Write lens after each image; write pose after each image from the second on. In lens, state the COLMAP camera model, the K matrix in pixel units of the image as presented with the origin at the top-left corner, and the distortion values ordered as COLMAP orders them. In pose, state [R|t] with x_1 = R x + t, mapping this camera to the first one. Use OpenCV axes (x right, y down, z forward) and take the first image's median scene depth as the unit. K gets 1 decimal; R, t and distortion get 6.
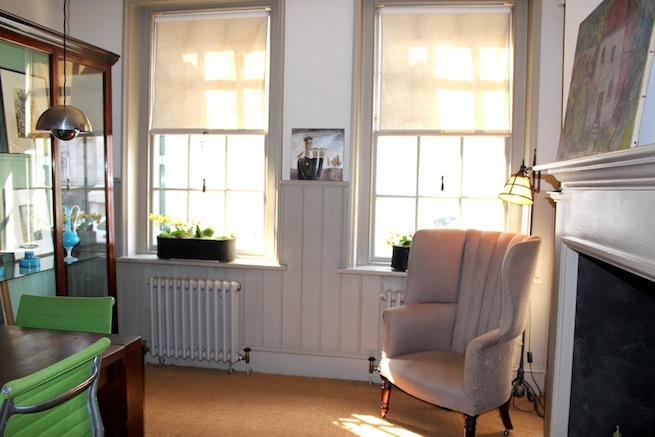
lens RADIAL K [[538.9, 0, 327.5], [0, 538.9, 218.5], [0, 0, 1]] dist [-0.173327, 0.159043]
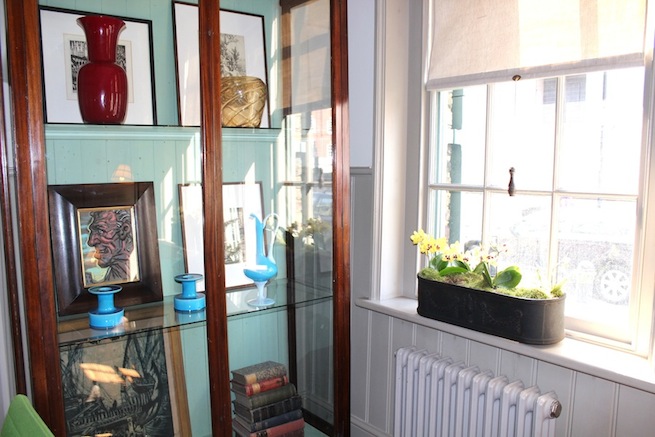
lens RADIAL K [[538.9, 0, 327.5], [0, 538.9, 218.5], [0, 0, 1]] dist [-0.173327, 0.159043]
pose [[0.726999, 0.047380, -0.685002, -0.014555], [-0.032161, 0.998871, 0.034958, -0.039411], [0.685885, -0.003384, 0.727702, 0.521761]]
